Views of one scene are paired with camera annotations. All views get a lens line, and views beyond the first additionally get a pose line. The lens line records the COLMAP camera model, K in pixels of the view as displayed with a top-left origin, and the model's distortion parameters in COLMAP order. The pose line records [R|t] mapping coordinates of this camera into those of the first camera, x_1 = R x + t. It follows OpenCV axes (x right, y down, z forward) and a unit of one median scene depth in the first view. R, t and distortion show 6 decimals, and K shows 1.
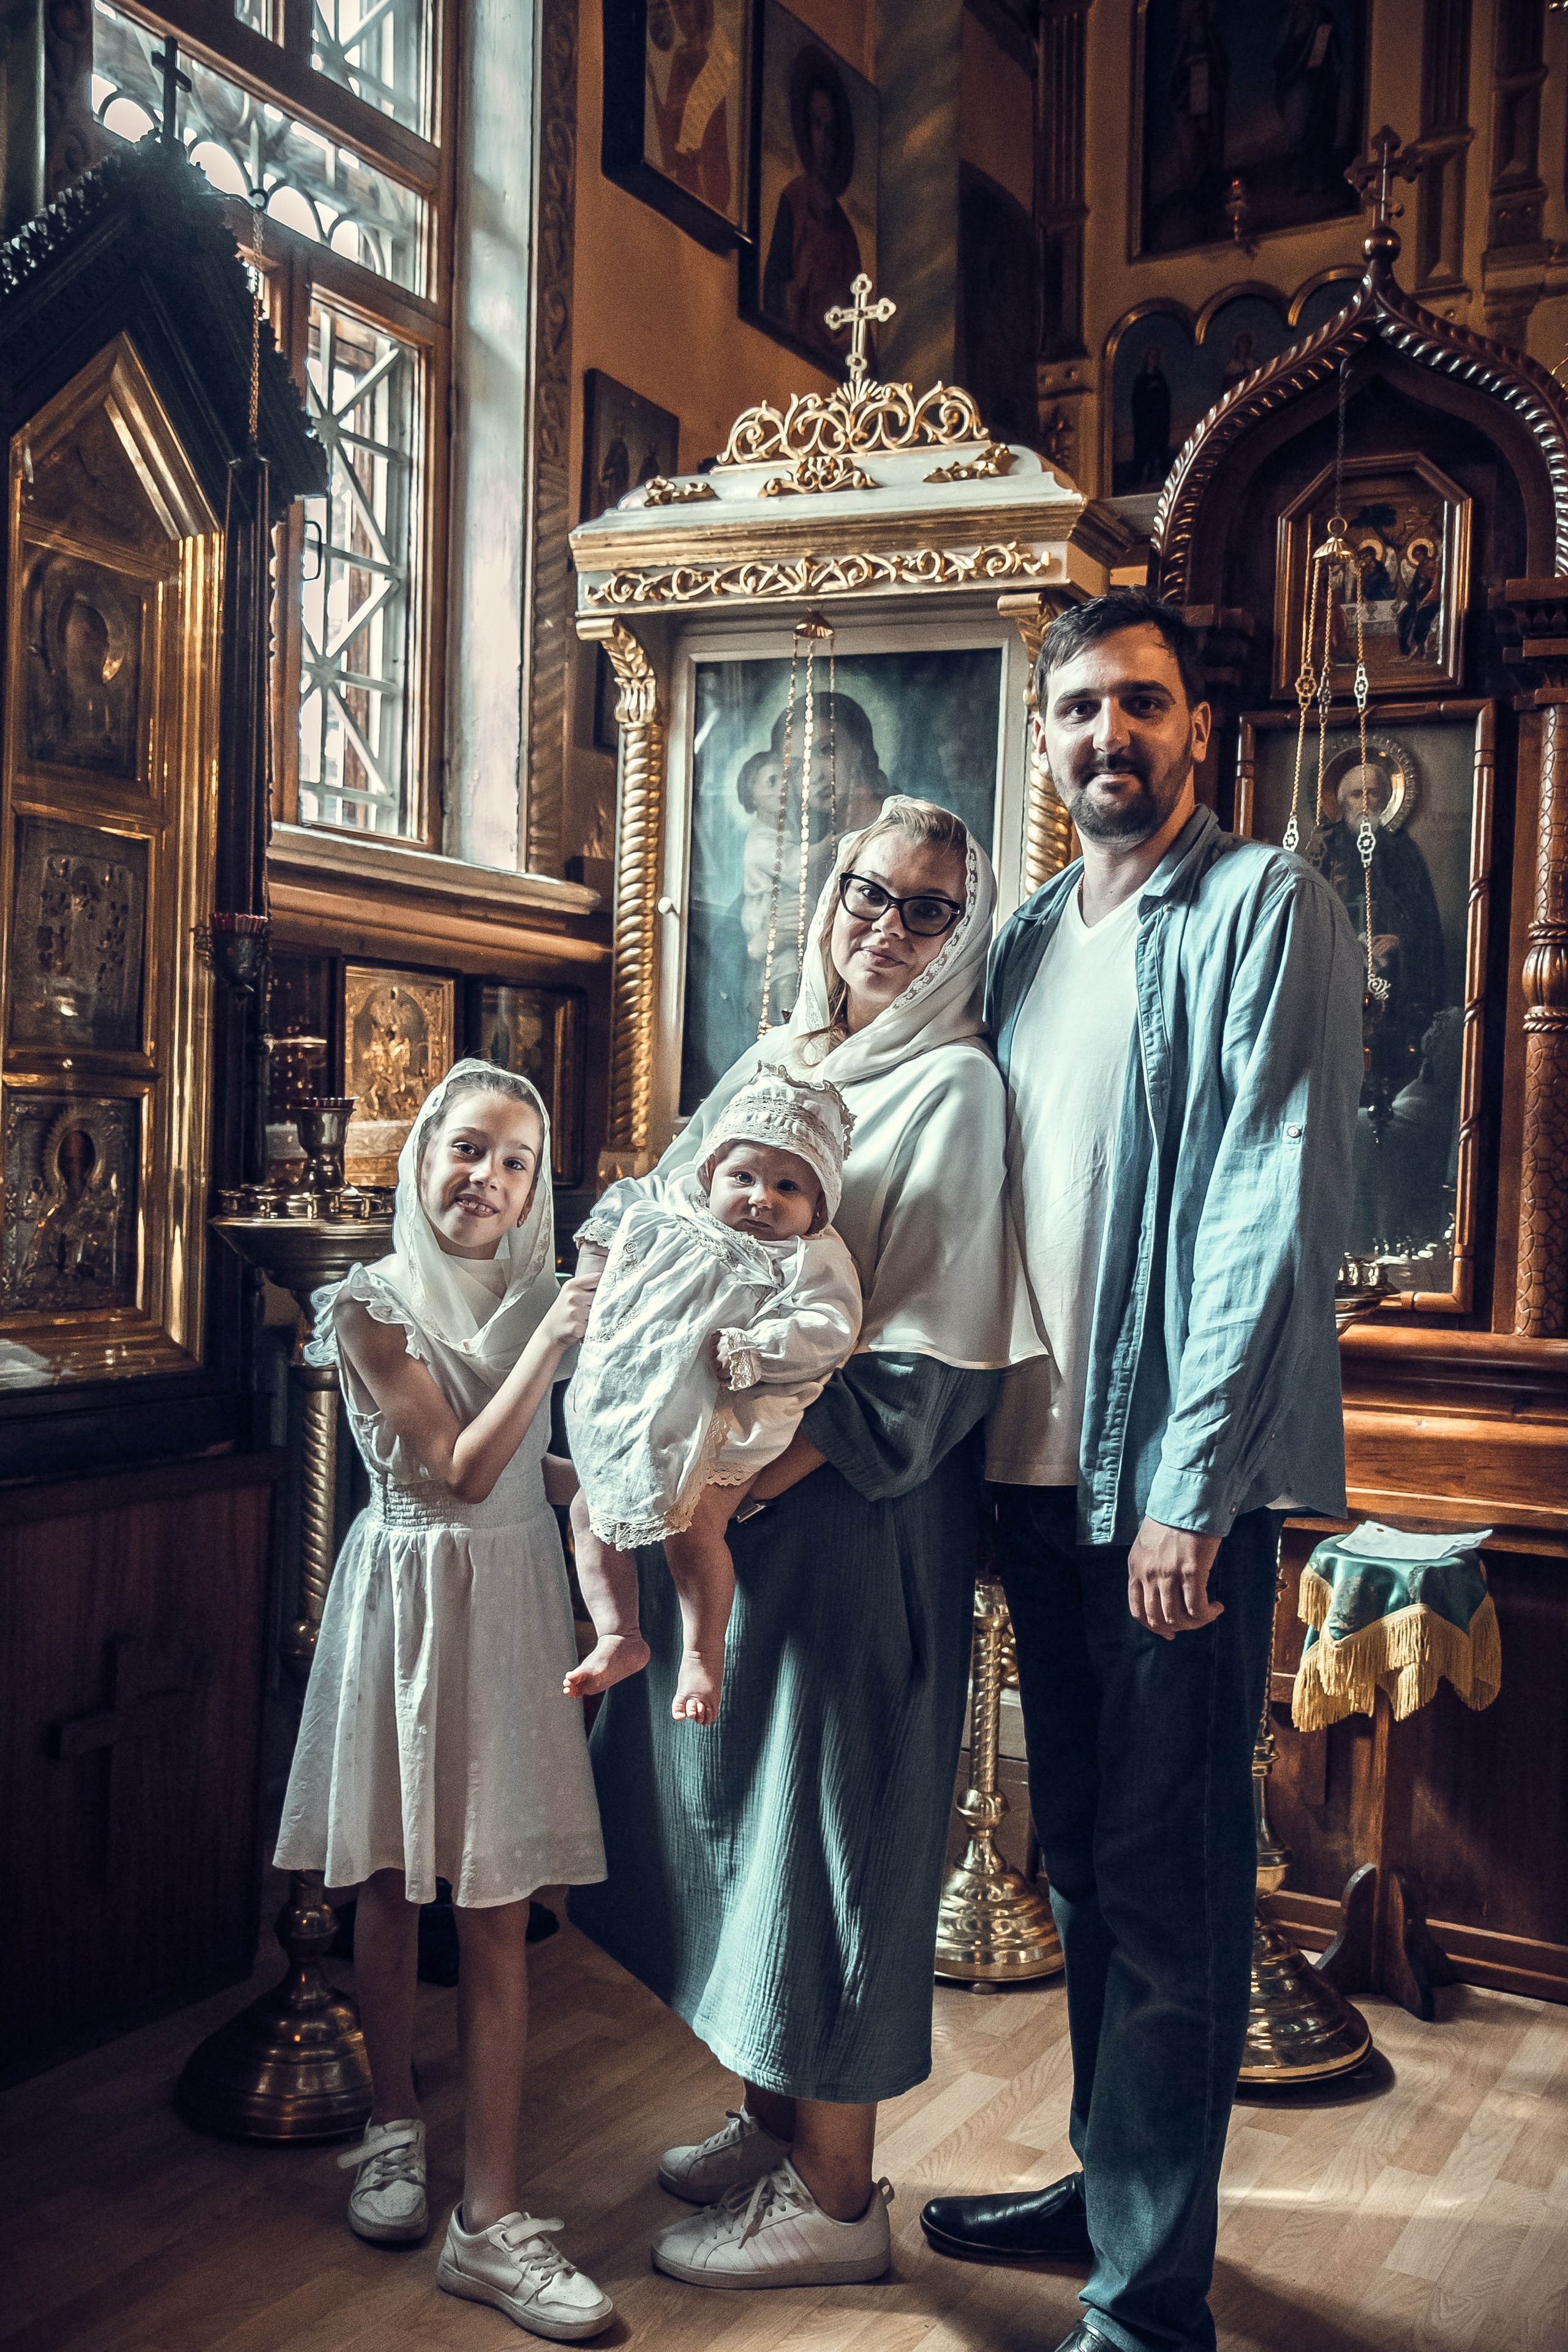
lens RADIAL K [[2551.0, 0, 715.4], [0, 2551.0, 1181.3], [0, 0, 1]] dist [0.038711, 0.000000]
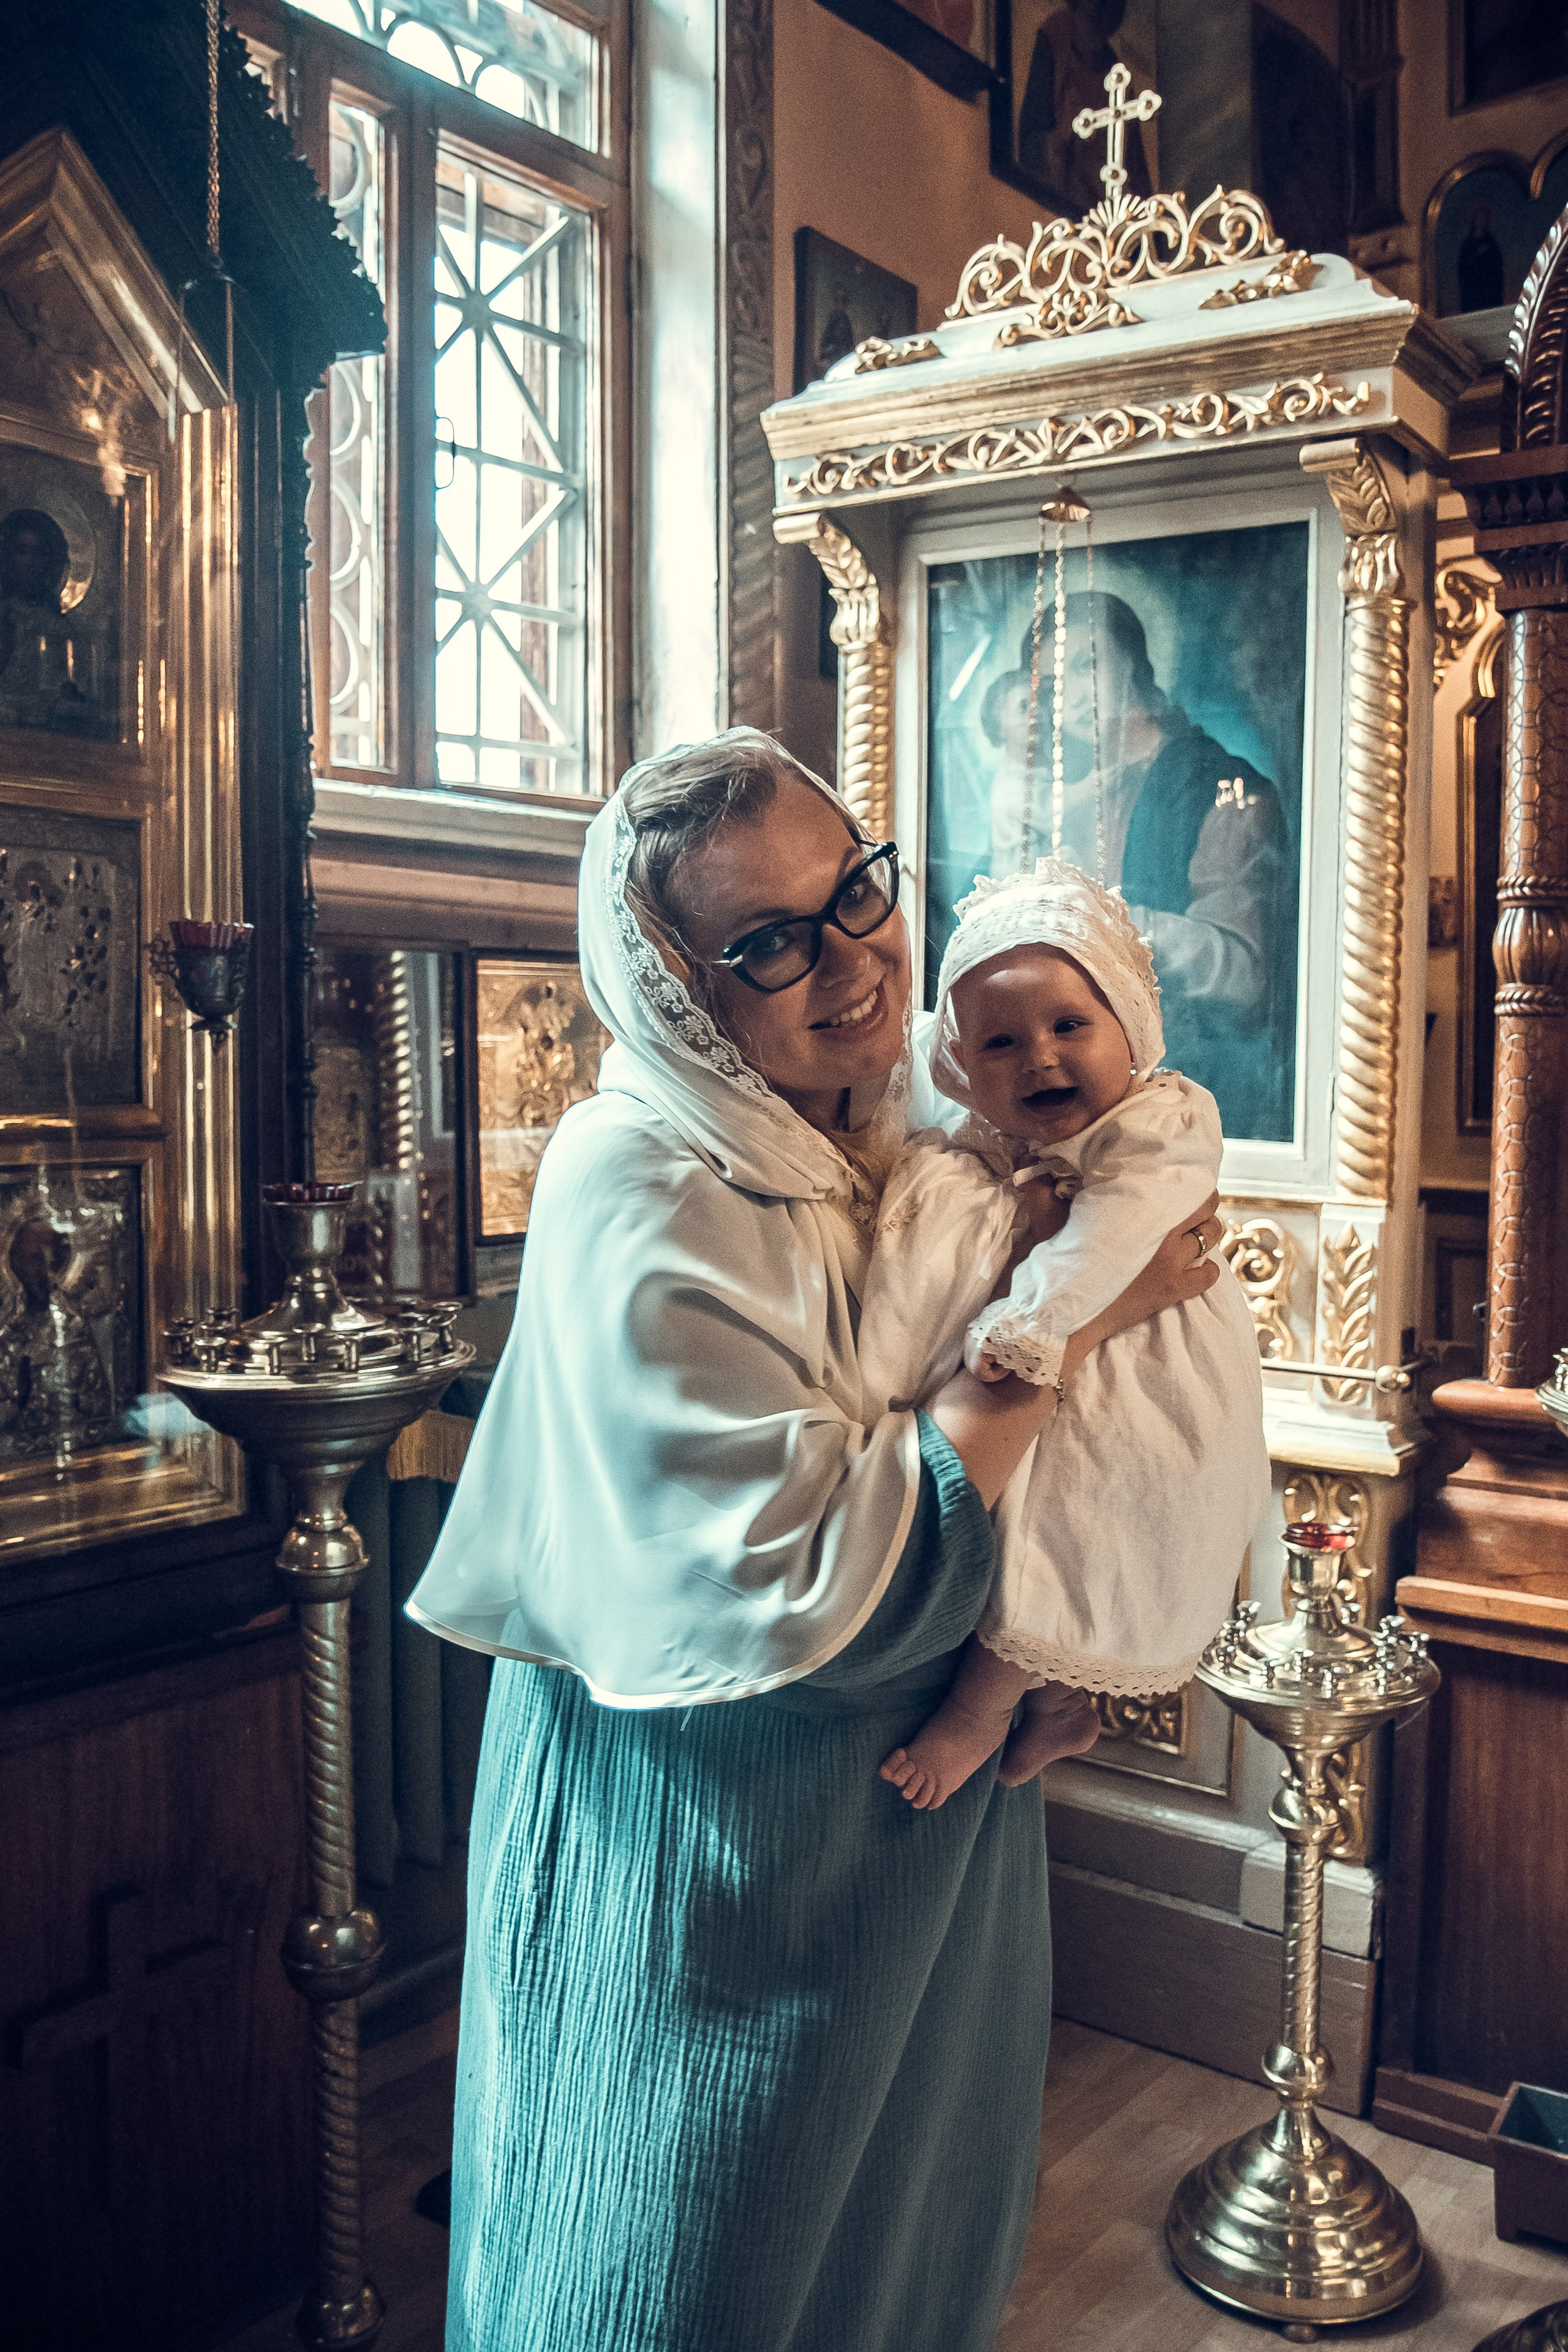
lens RADIAL K [[2082.3, 0, 814.2], [0, 2082.3, 1158.9], [0, 0, 1]] dist [-0.089078, 0.075686]
pose [[0.990350, -0.018737, -0.137315, 0.044693], [0.024906, 0.998750, 0.043347, -0.045514], [0.136331, -0.046348, 0.989579, 0.347691]]
